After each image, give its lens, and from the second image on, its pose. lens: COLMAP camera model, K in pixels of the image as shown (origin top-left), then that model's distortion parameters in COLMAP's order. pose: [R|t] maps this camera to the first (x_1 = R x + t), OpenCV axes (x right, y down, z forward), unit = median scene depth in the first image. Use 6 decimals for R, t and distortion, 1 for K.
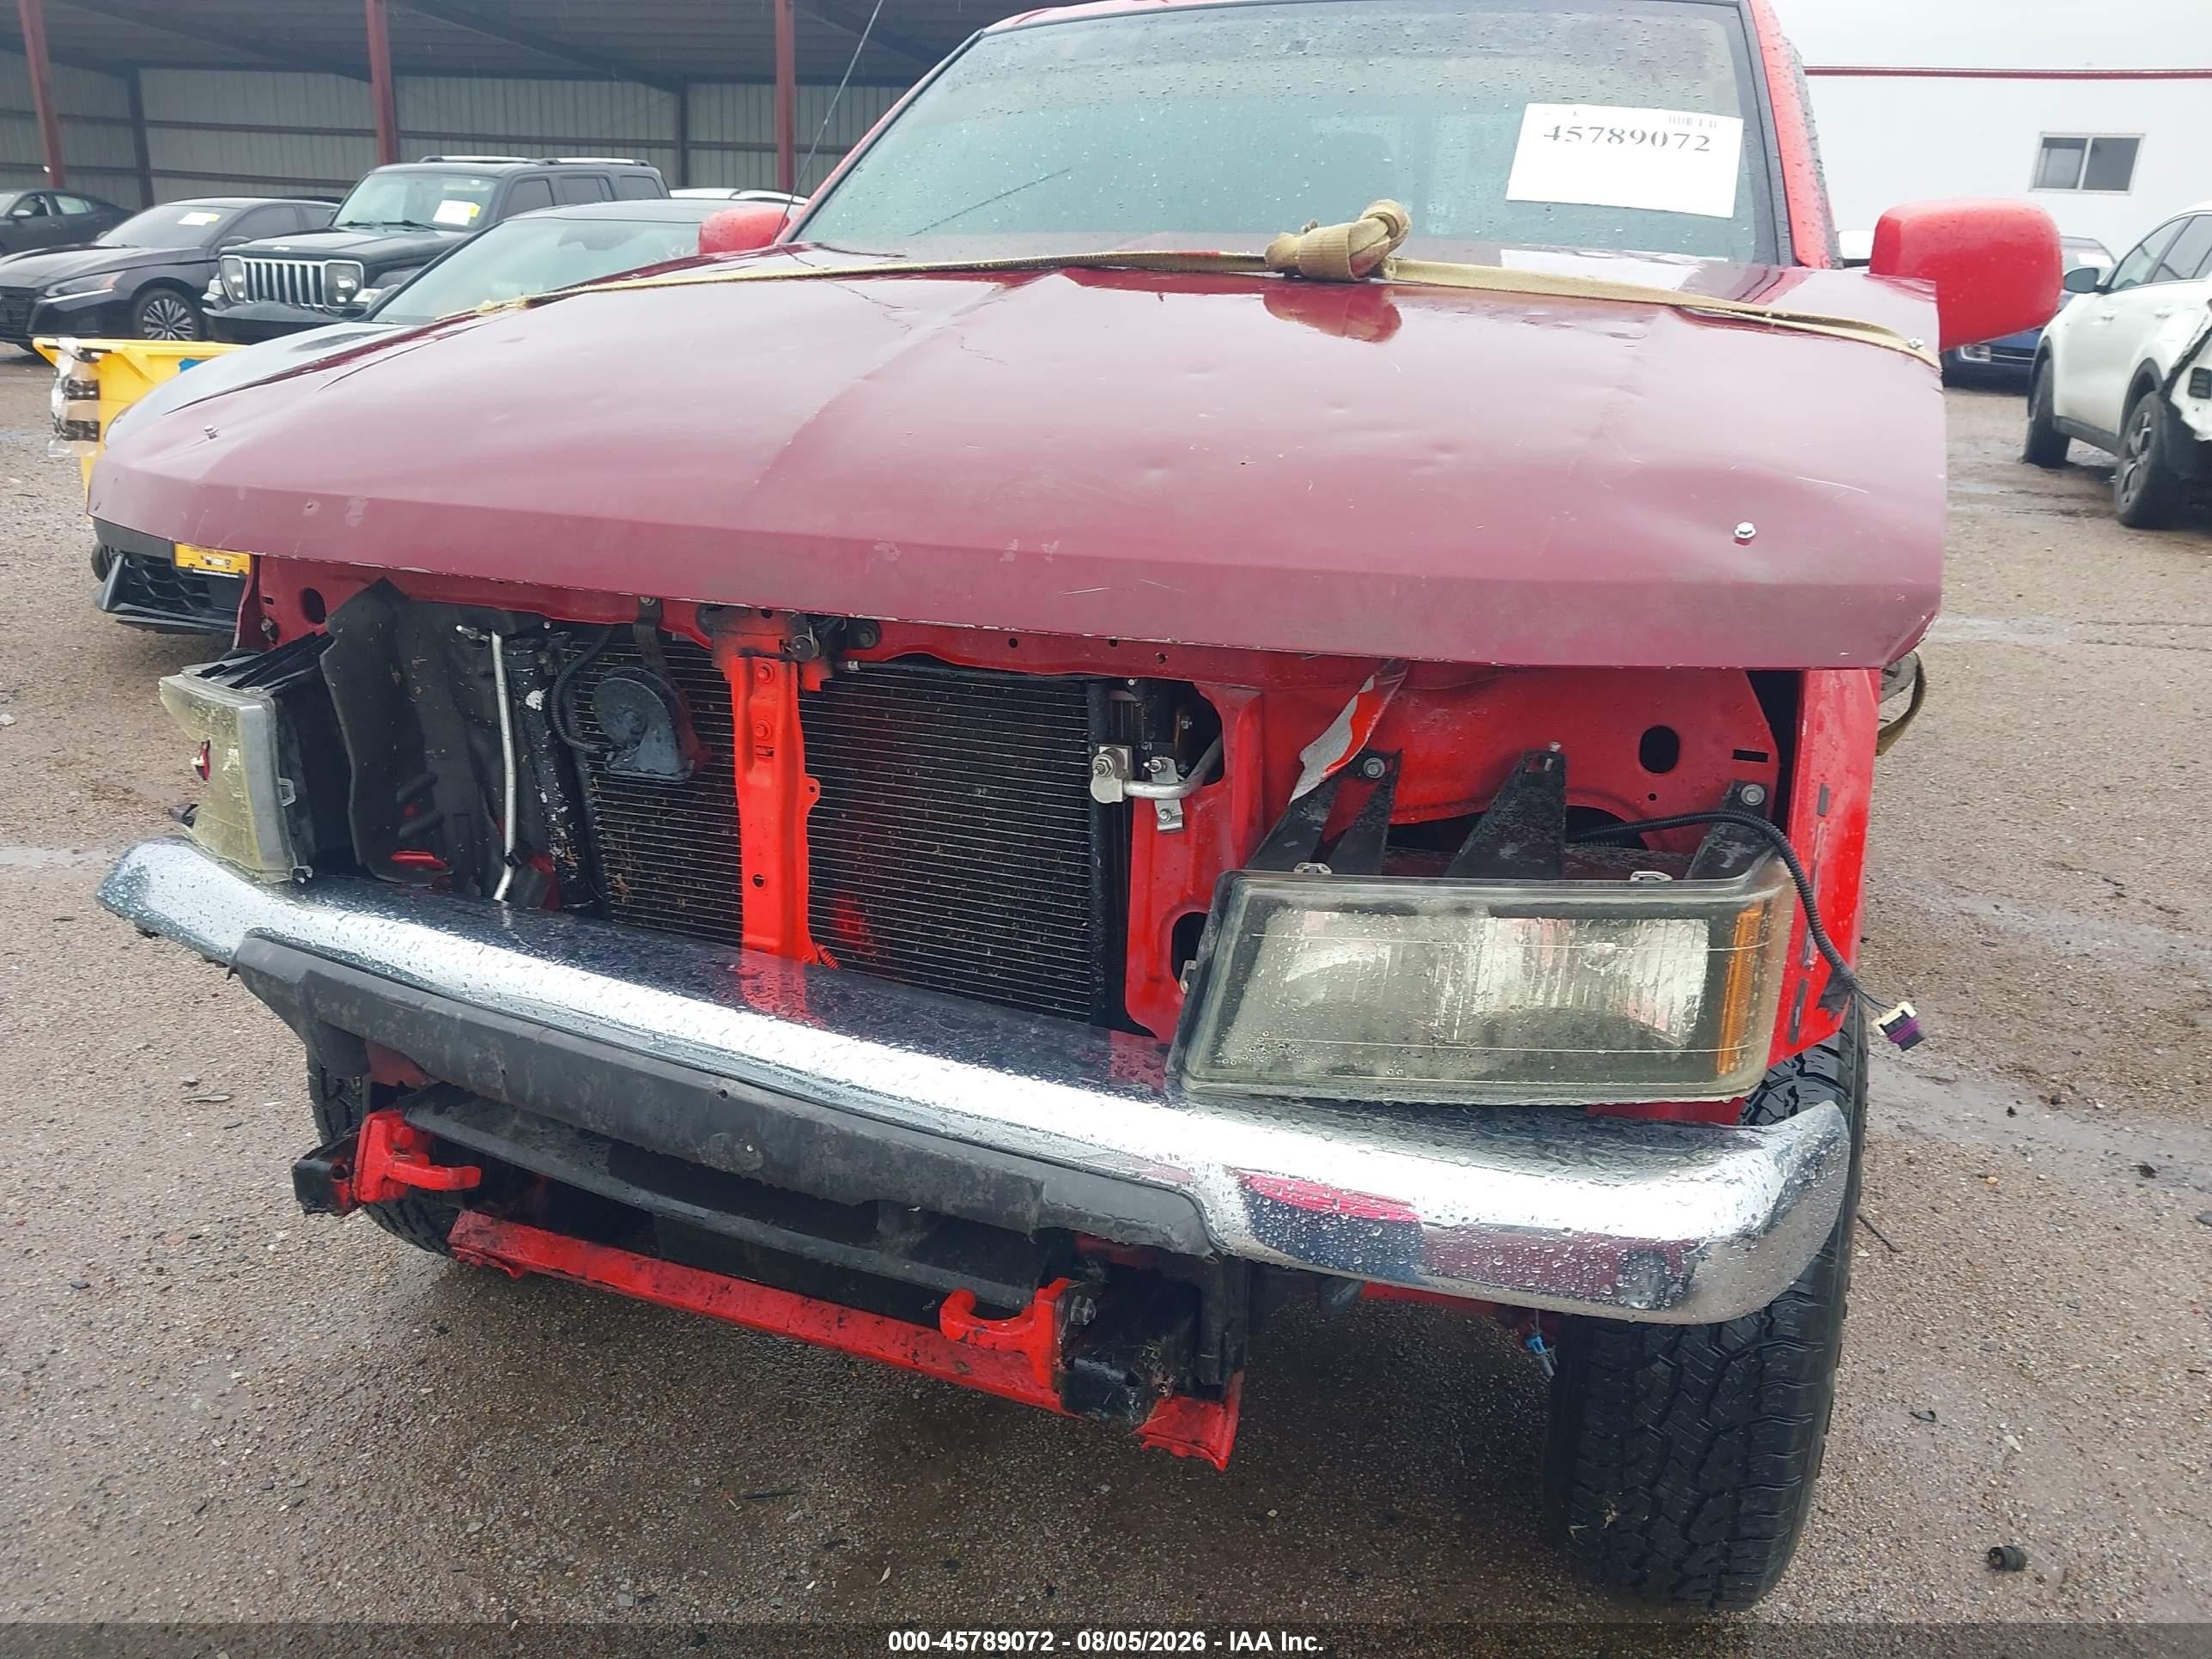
lens RADIAL K [[1674.4, 0, 1106.0], [0, 1674.4, 829.5], [0, 0, 1]] dist [0.054344, -0.060221]
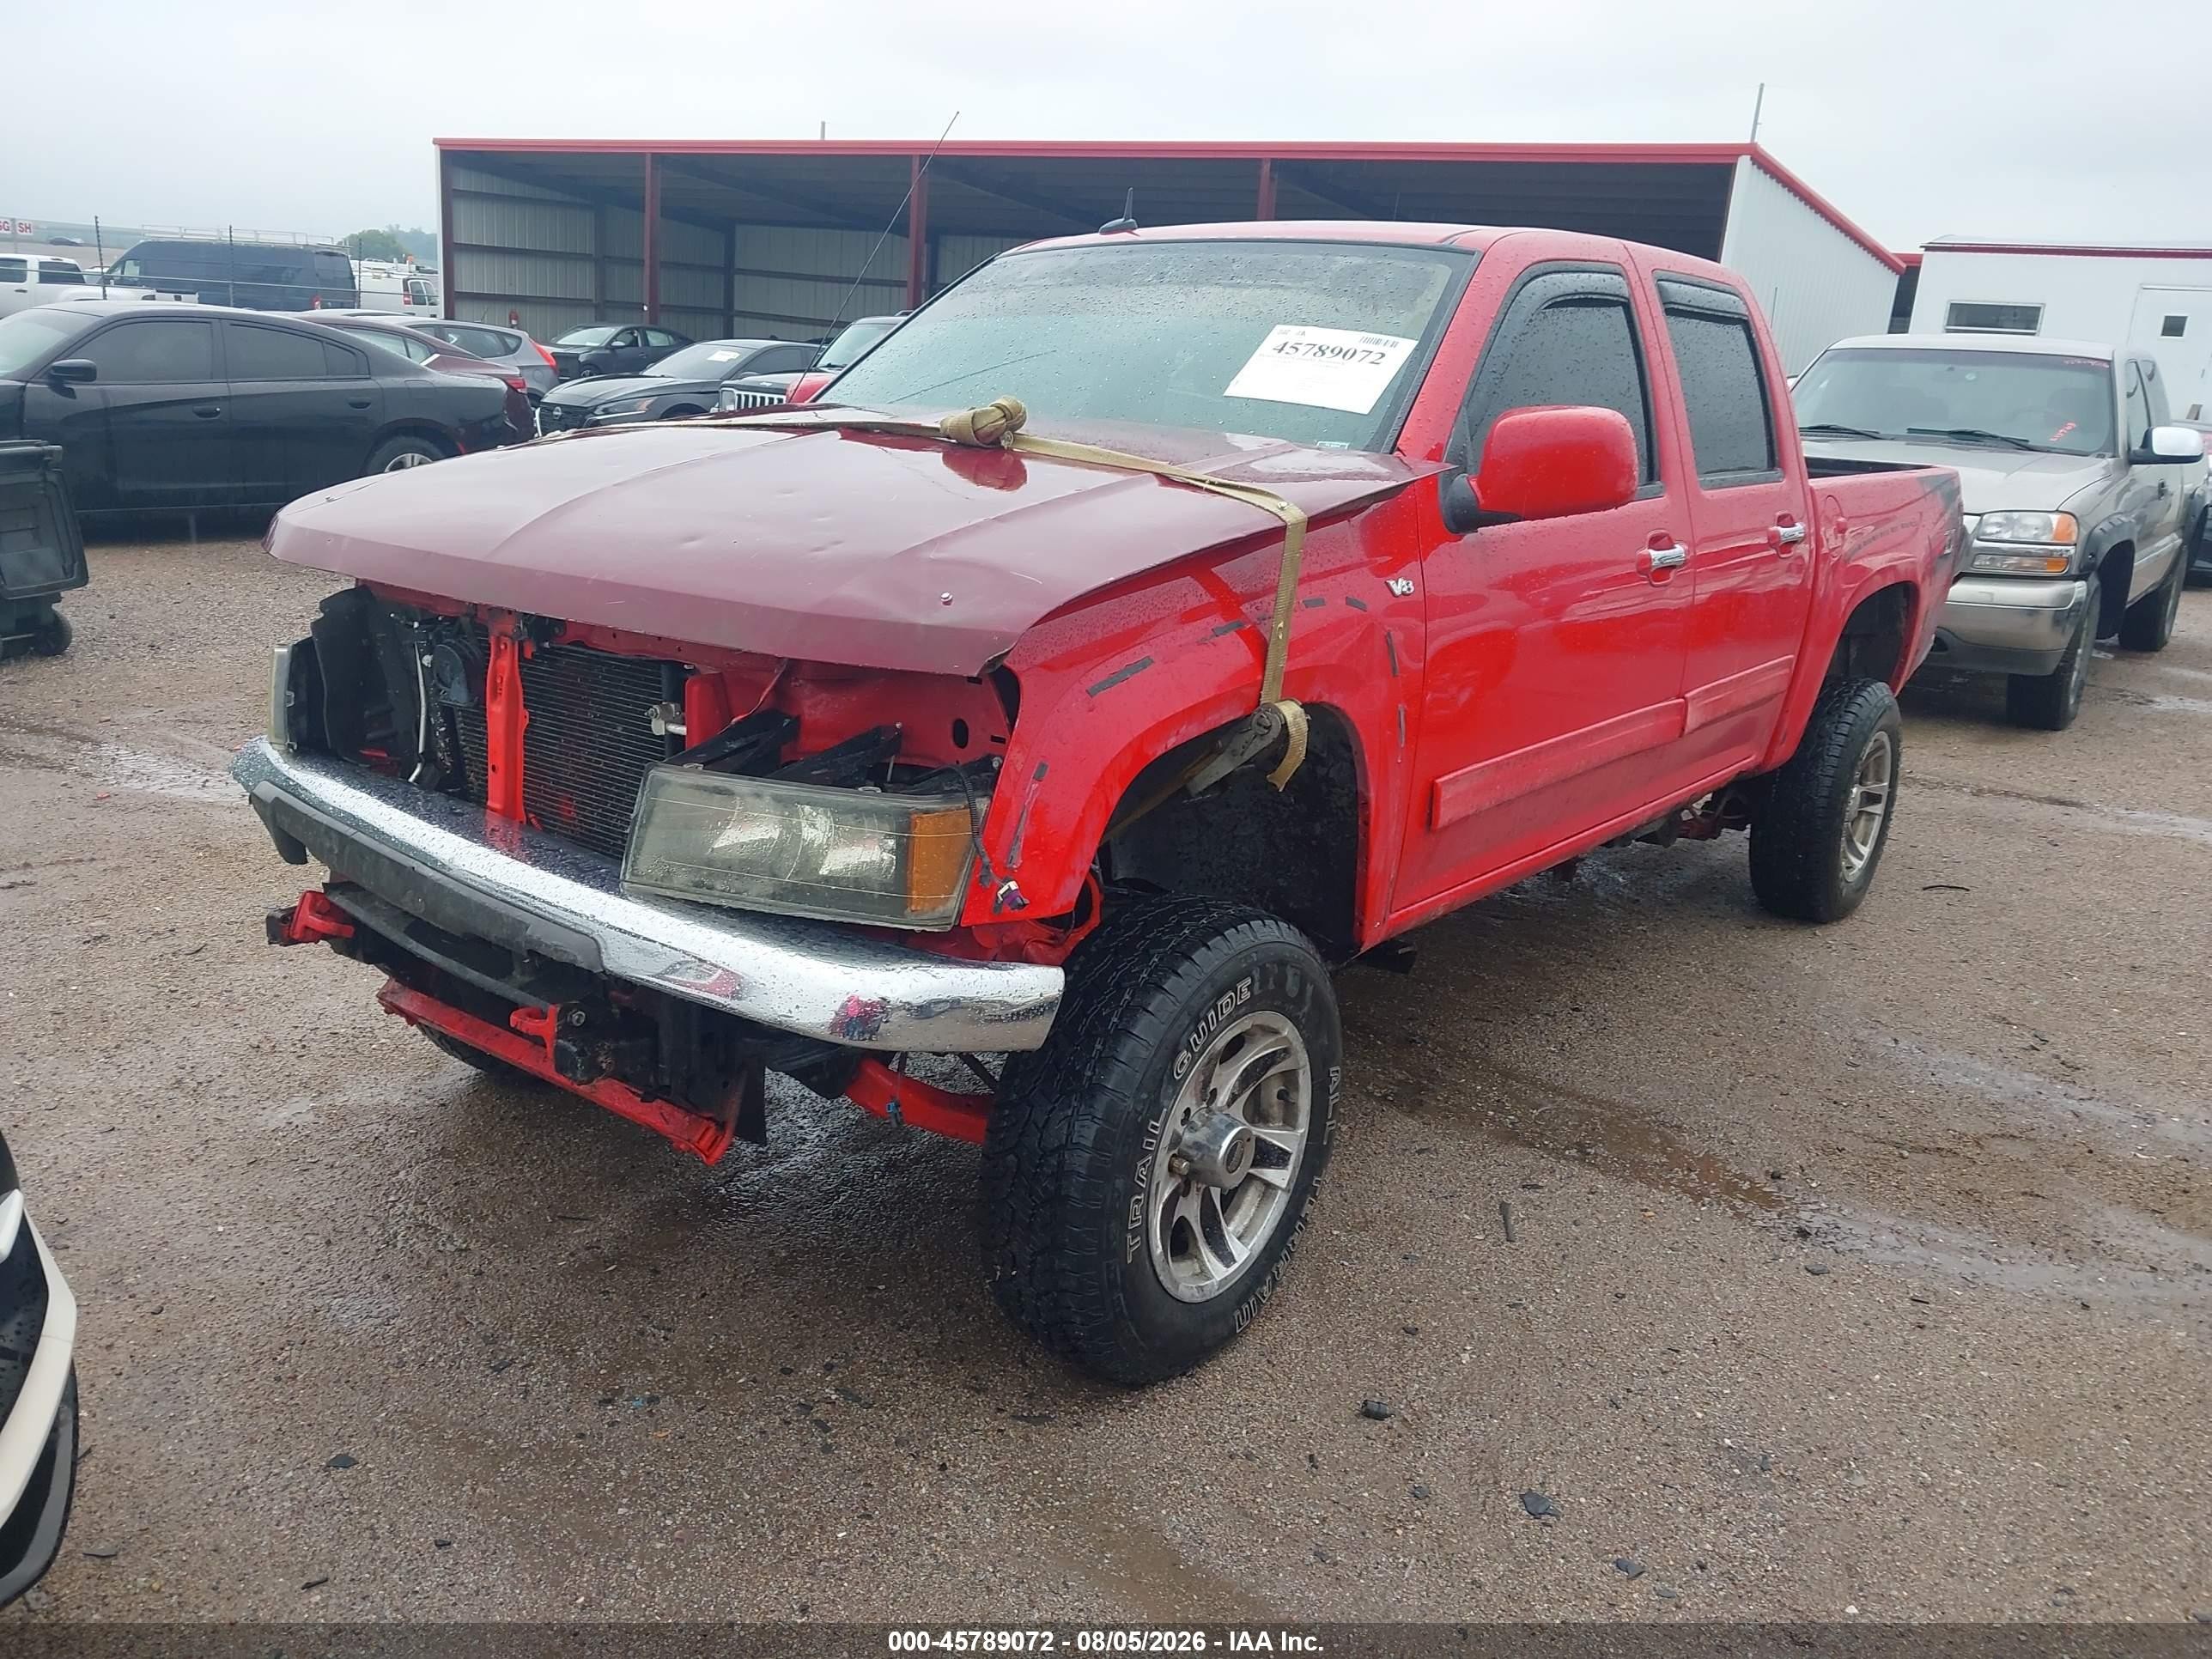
lens RADIAL K [[1667.1, 0, 1090.2], [0, 1667.1, 826.9], [0, 0, 1]] dist [0.085980, -0.146753]
pose [[0.957495, 0.106181, -0.268195, 0.781924], [-0.127595, 0.989781, -0.063667, 0.112779], [0.258694, 0.095181, 0.961259, -0.450635]]
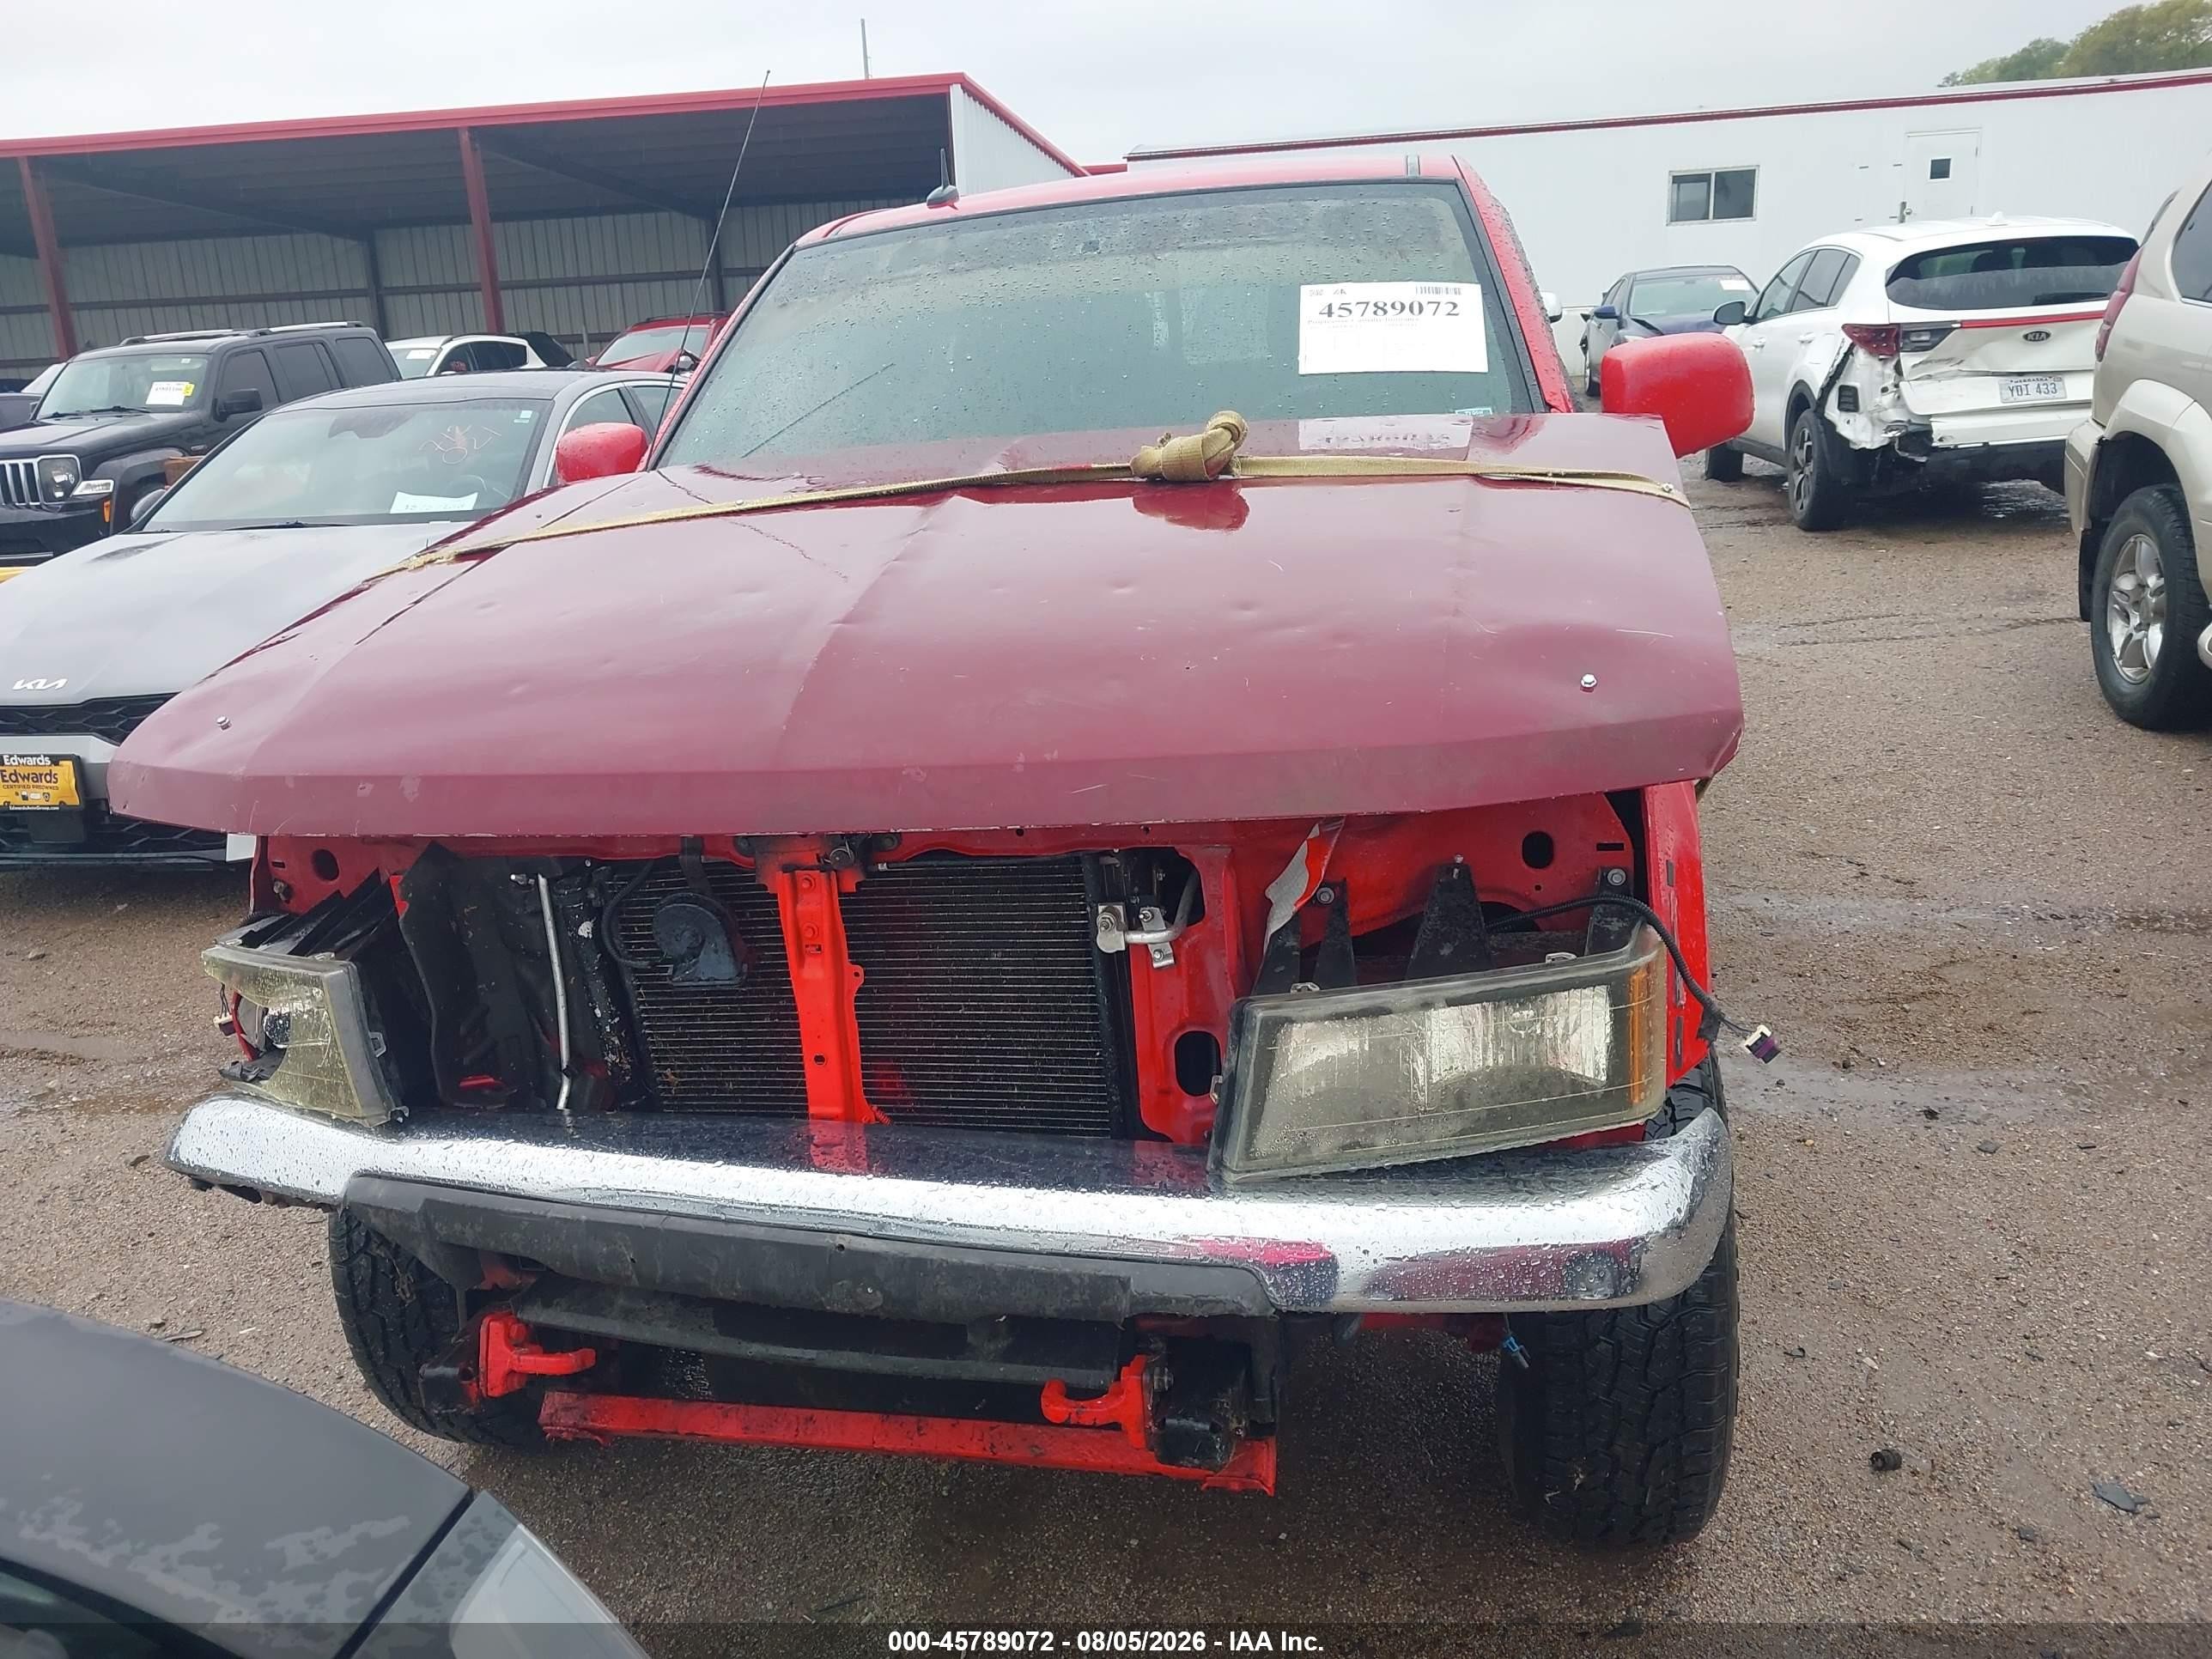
lens RADIAL K [[1667.1, 0, 1090.2], [0, 1667.1, 826.9], [0, 0, 1]] dist [0.085980, -0.146753]
pose [[0.983101, -0.132514, 0.126303, -0.136884], [0.138074, 0.989757, -0.036290, -0.057178], [-0.120201, 0.053116, 0.991328, -0.173102]]
